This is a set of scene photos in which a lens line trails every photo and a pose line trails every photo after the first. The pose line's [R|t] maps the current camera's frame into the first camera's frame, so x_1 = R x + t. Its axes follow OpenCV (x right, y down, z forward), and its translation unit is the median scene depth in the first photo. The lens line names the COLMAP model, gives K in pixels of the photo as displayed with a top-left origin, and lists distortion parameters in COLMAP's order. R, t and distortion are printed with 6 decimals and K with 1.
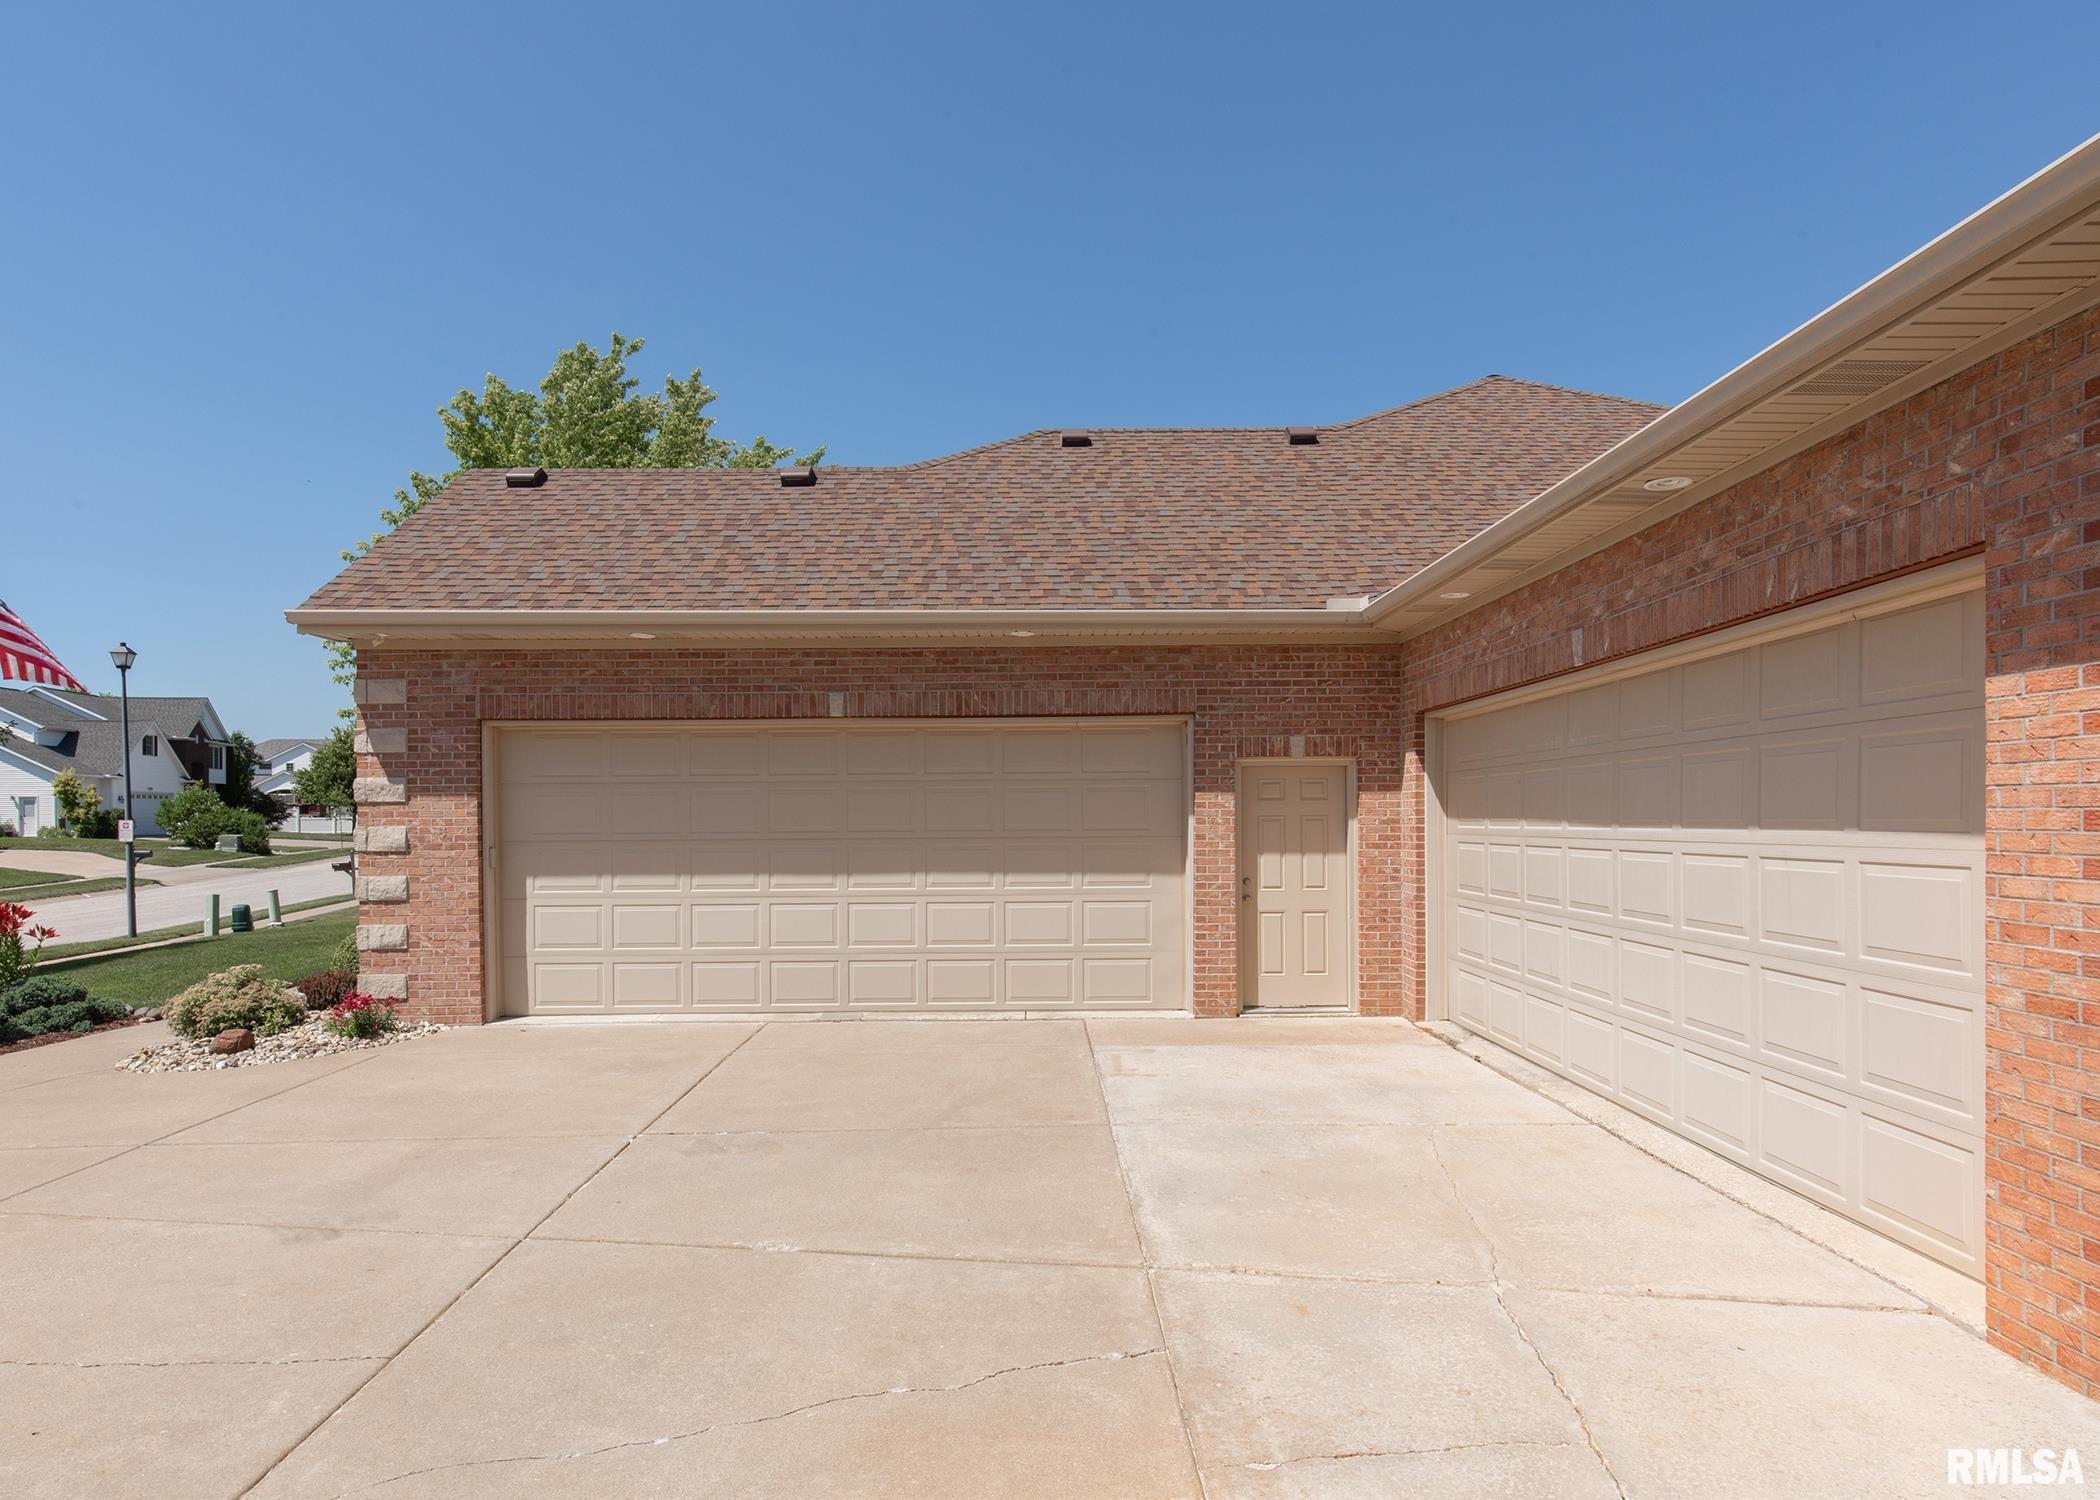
lens RADIAL K [[1202.8, 0, 1054.3], [0, 1202.8, 825.8], [0, 0, 1]] dist [-0.000381, -0.000142]
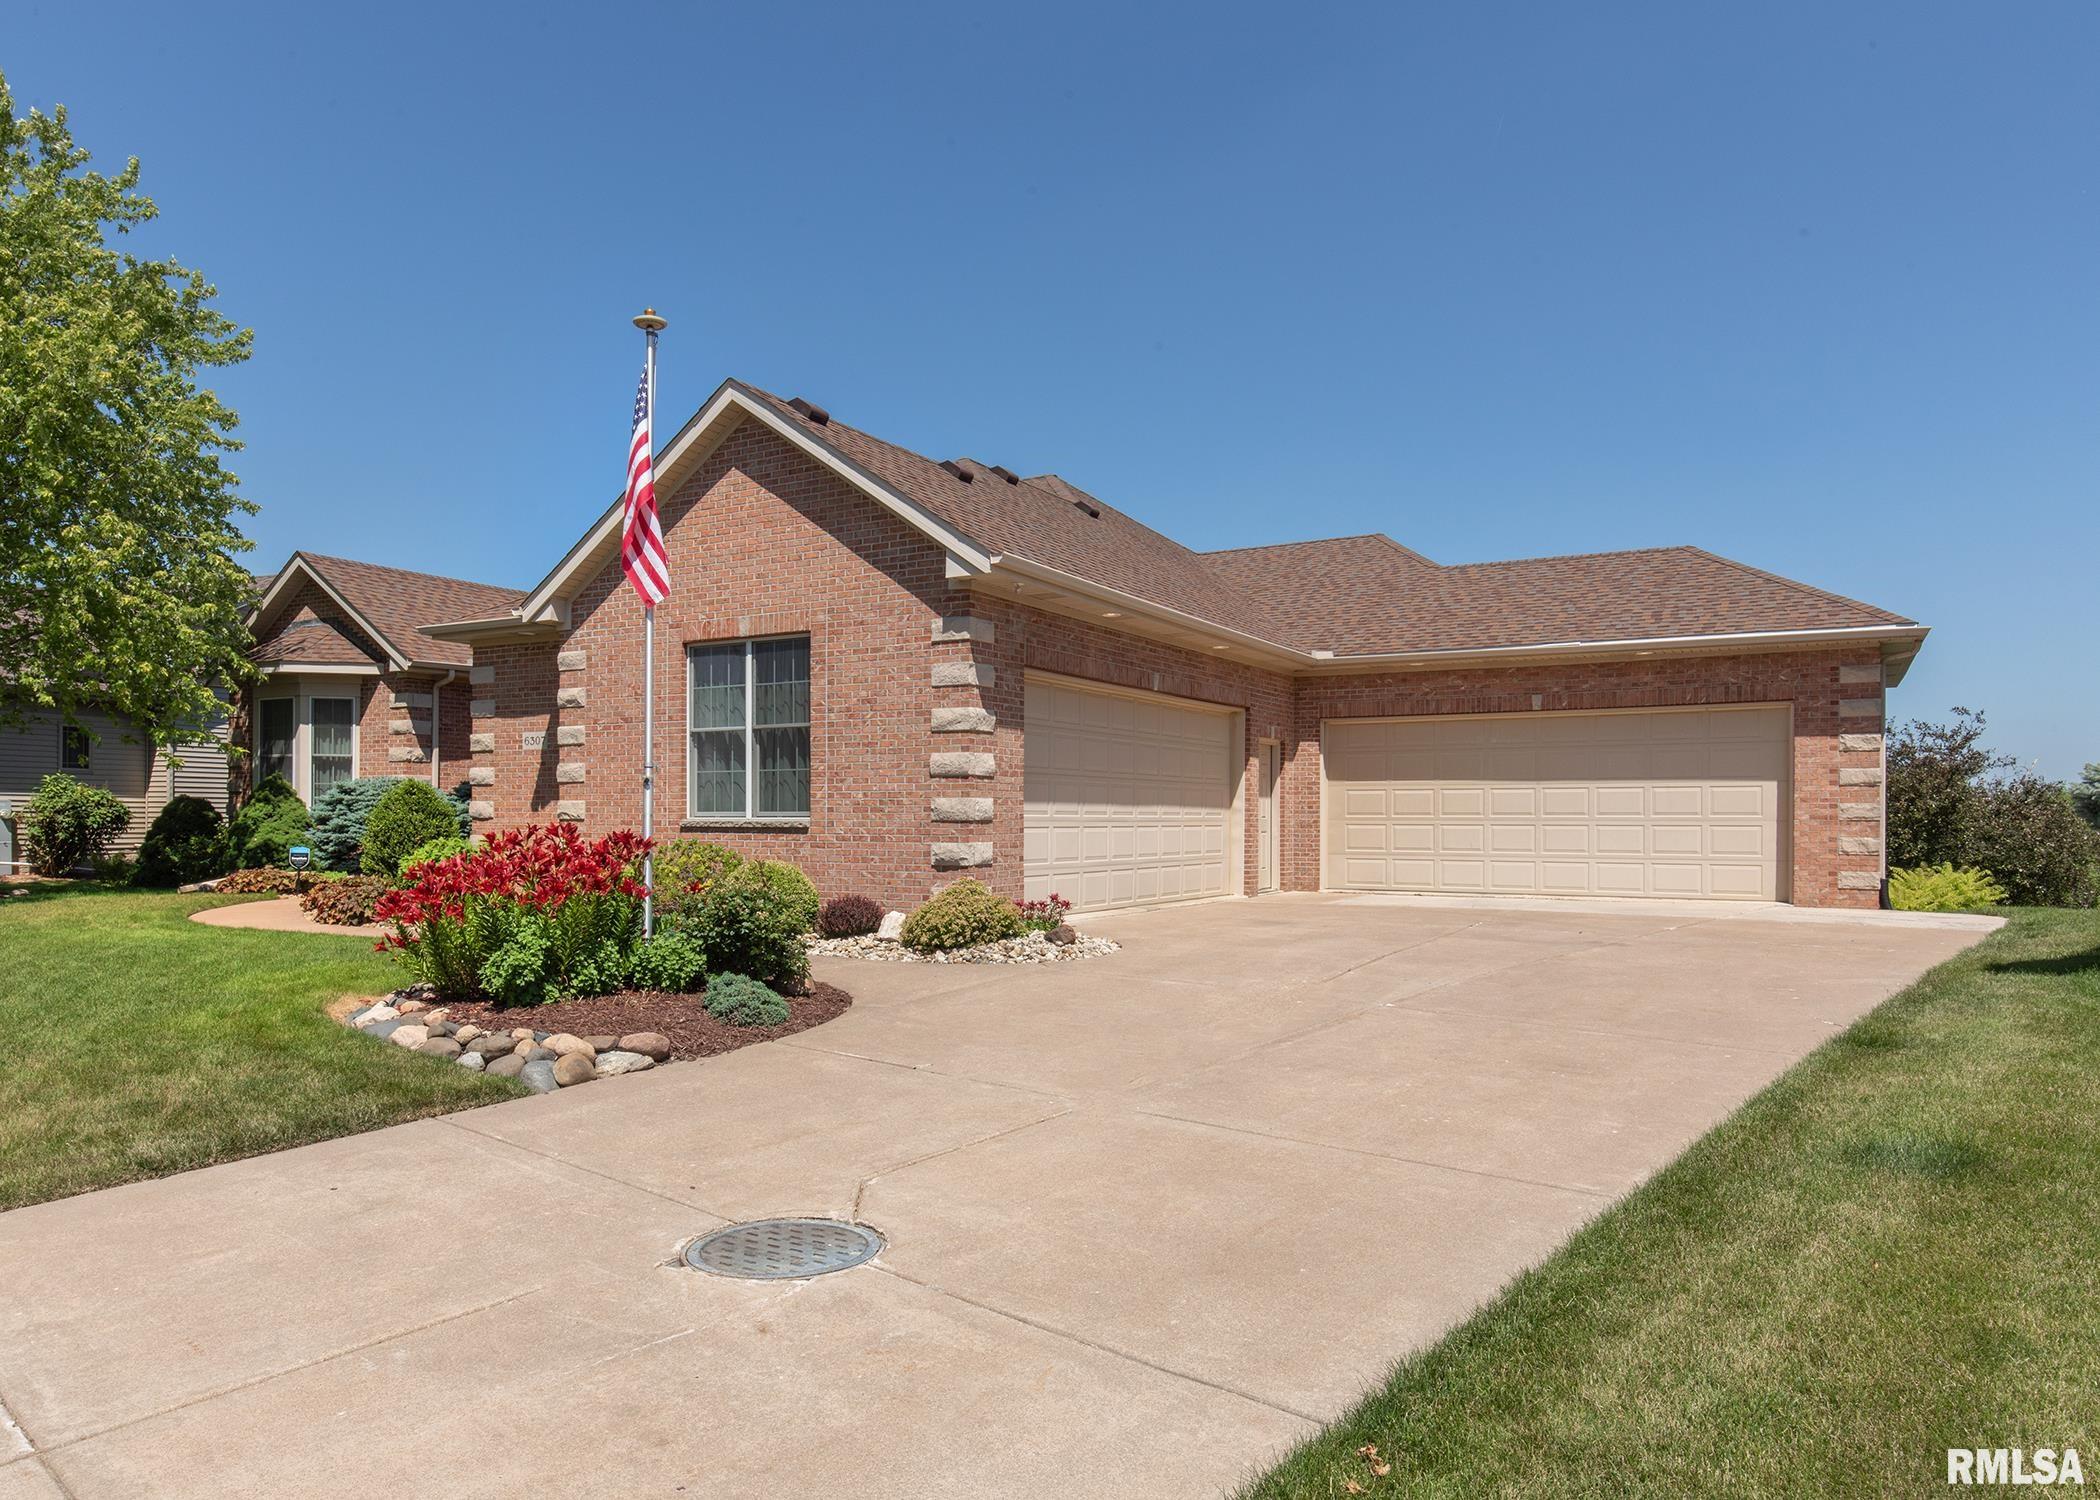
lens RADIAL K [[1361.1, 0, 1052.7], [0, 1361.1, 809.1], [0, 0, 1]] dist [-0.001307, -0.000191]
pose [[0.513594, 0.016477, 0.857875, -1.638569], [0.000090, 0.999815, -0.019257, 0.077974], [-0.858034, 0.009968, 0.513497, 0.317570]]
